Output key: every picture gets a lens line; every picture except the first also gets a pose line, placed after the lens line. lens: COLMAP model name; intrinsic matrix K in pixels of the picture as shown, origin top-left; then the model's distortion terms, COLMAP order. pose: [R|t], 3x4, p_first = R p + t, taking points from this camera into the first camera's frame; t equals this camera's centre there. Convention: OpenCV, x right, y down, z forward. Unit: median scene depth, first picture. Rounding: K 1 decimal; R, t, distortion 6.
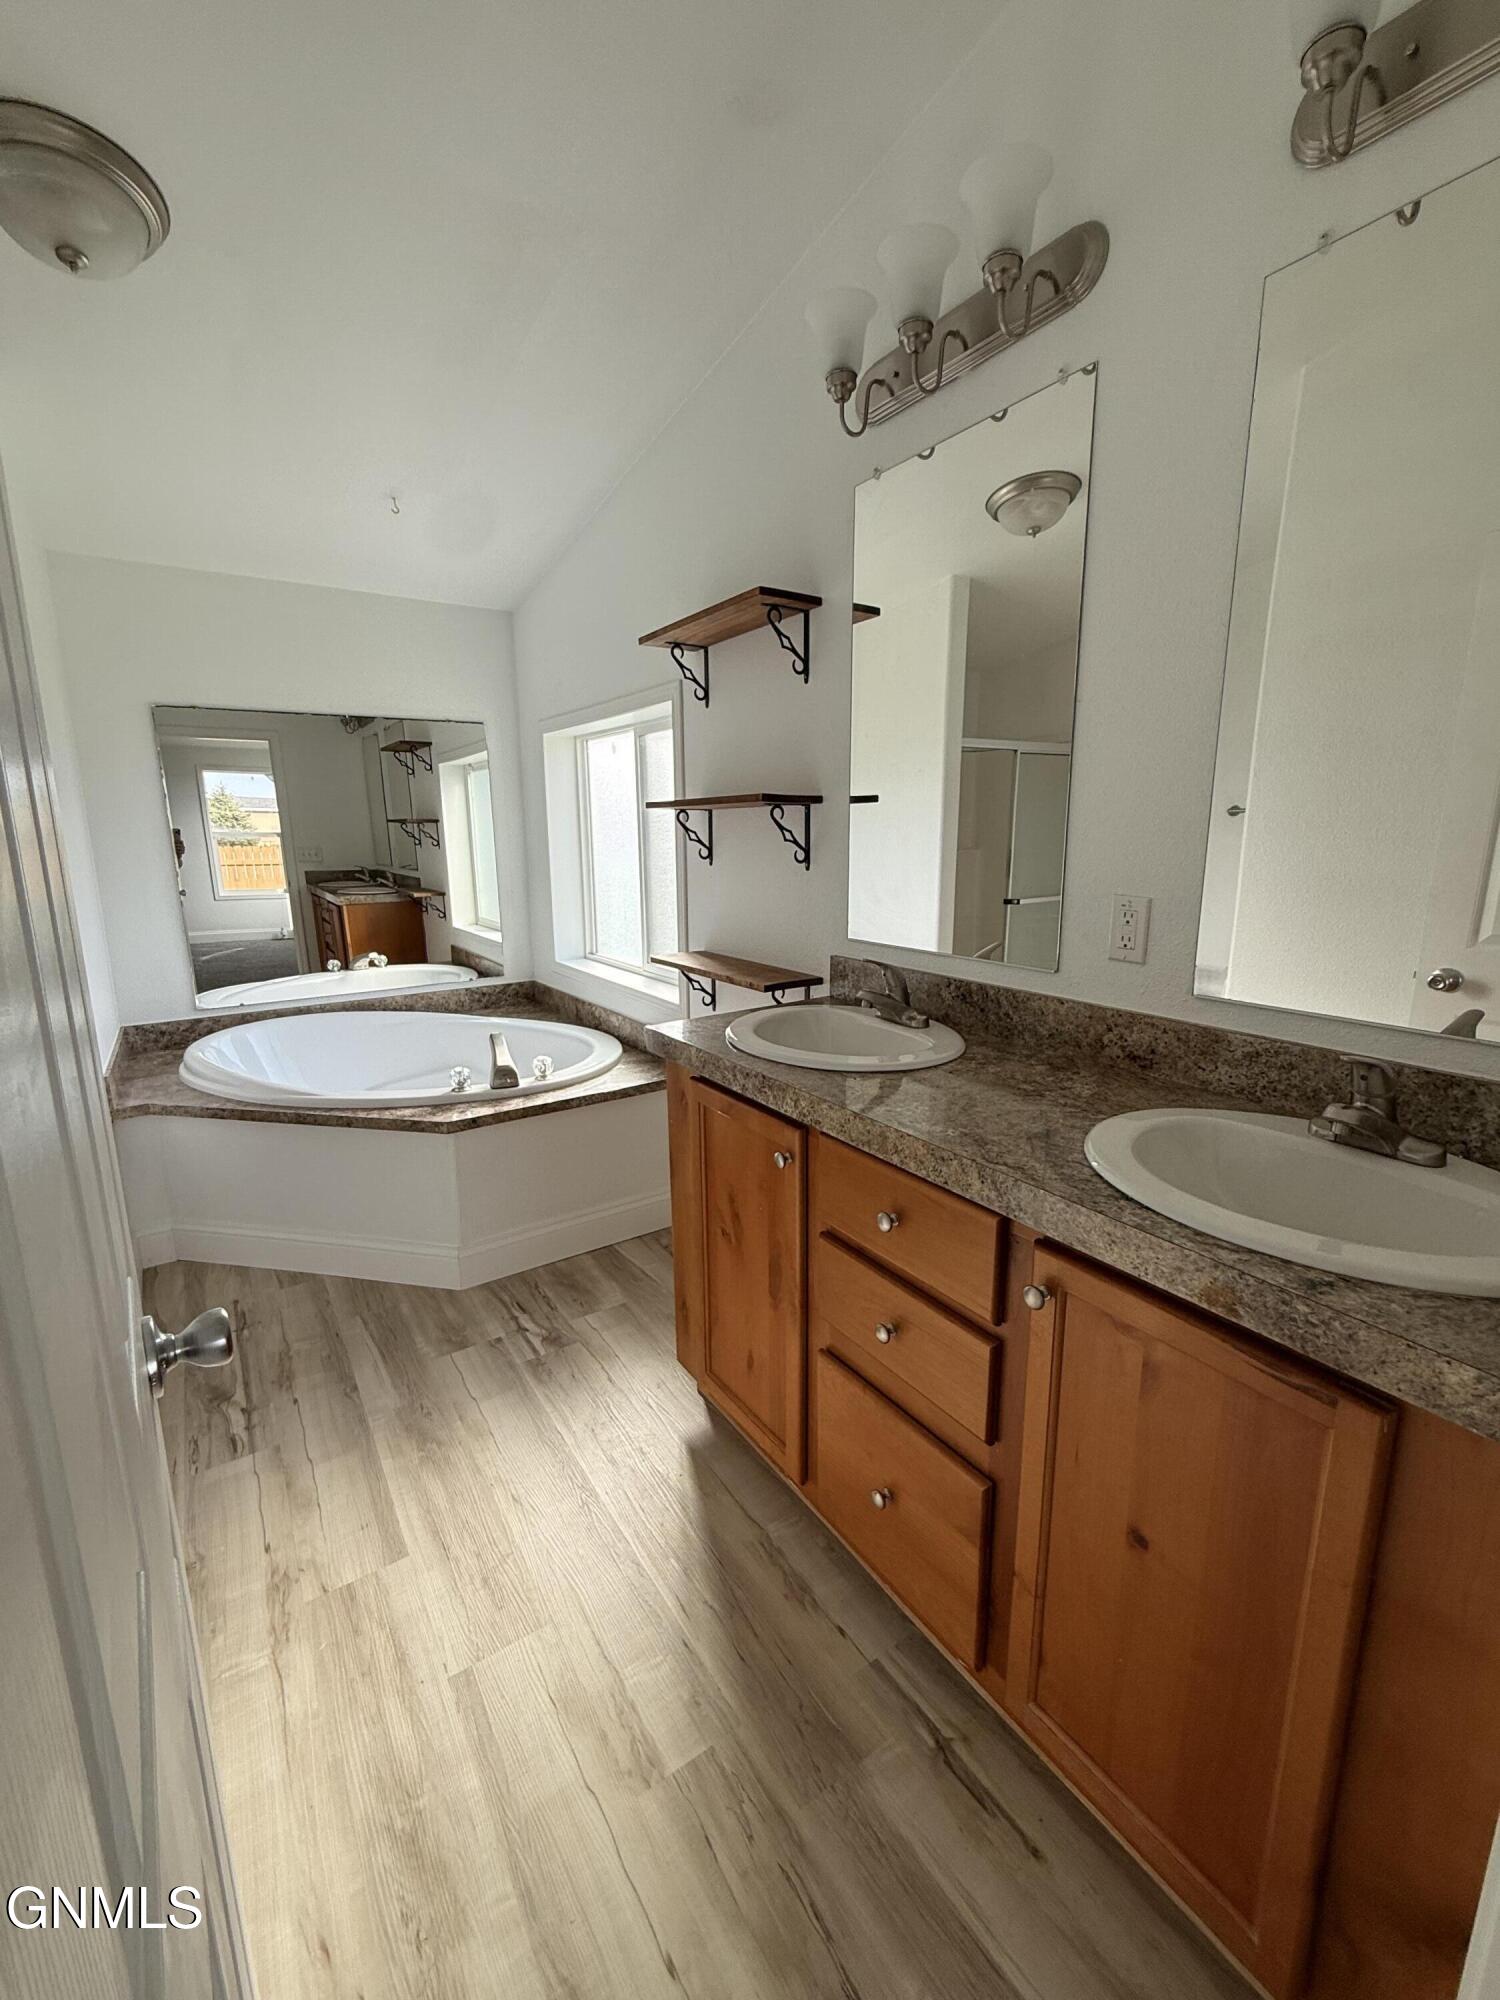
lens RADIAL K [[793.8, 0, 752.1], [0, 793.8, 992.8], [0, 0, 1]] dist [0.001457, -0.000272]
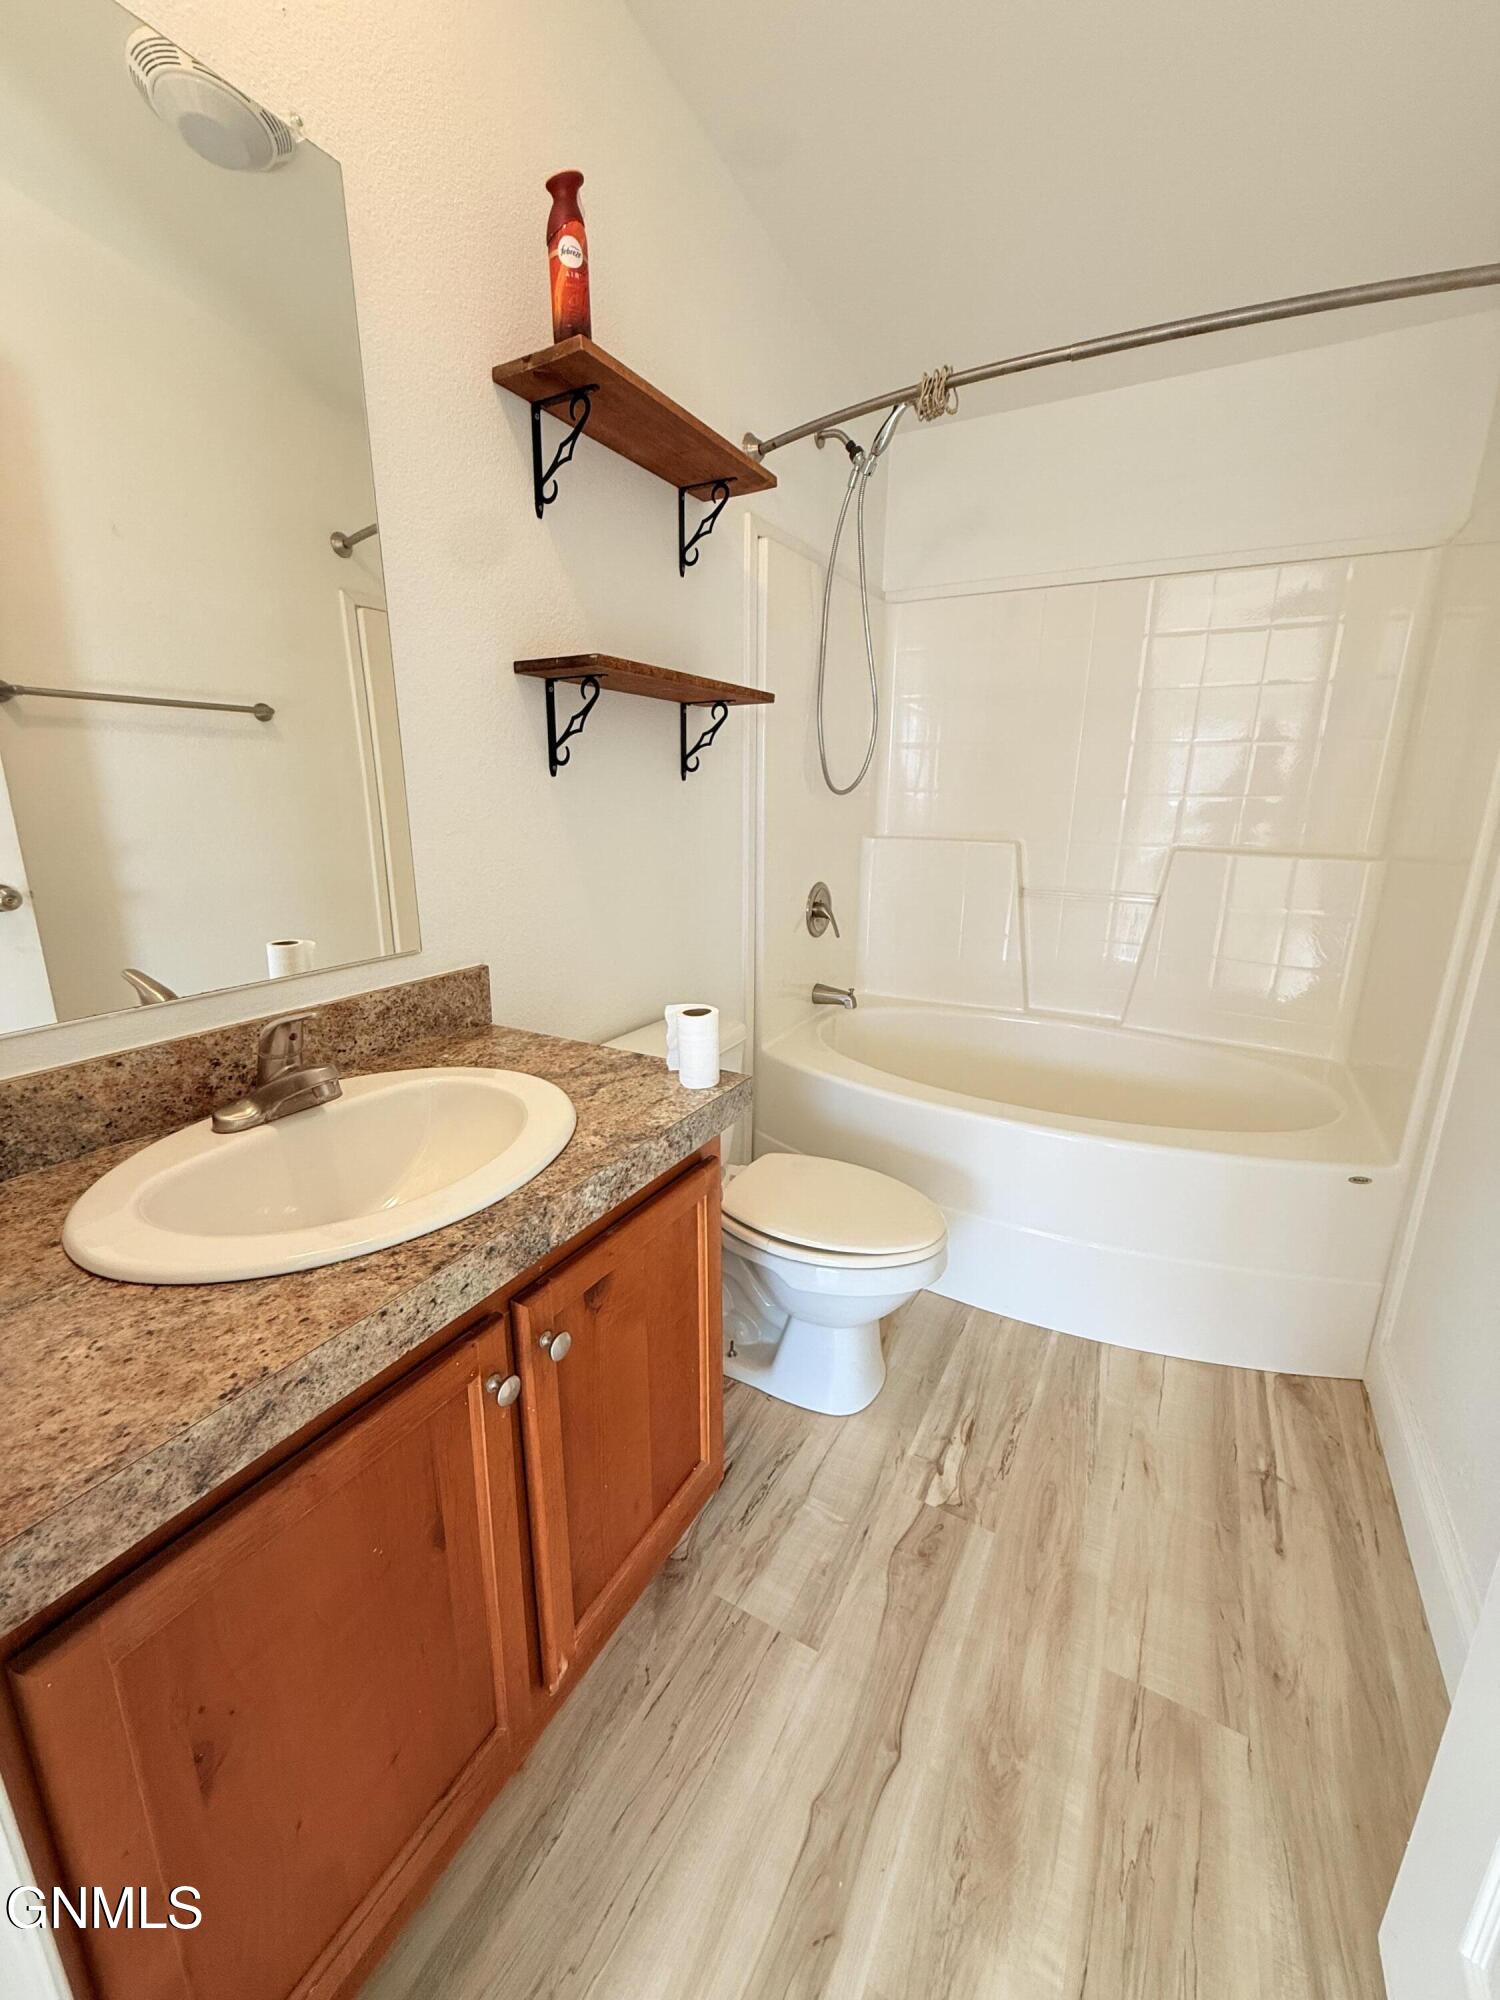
lens RADIAL K [[793.8, 0, 751.3], [0, 793.8, 997.8], [0, 0, 1]] dist [0.001457, -0.000272]
pose [[-0.464362, -0.226643, 0.856155, -0.348238], [0.165744, 0.927383, 0.335395, -0.162649], [-0.869998, 0.297647, -0.393077, 0.849999]]
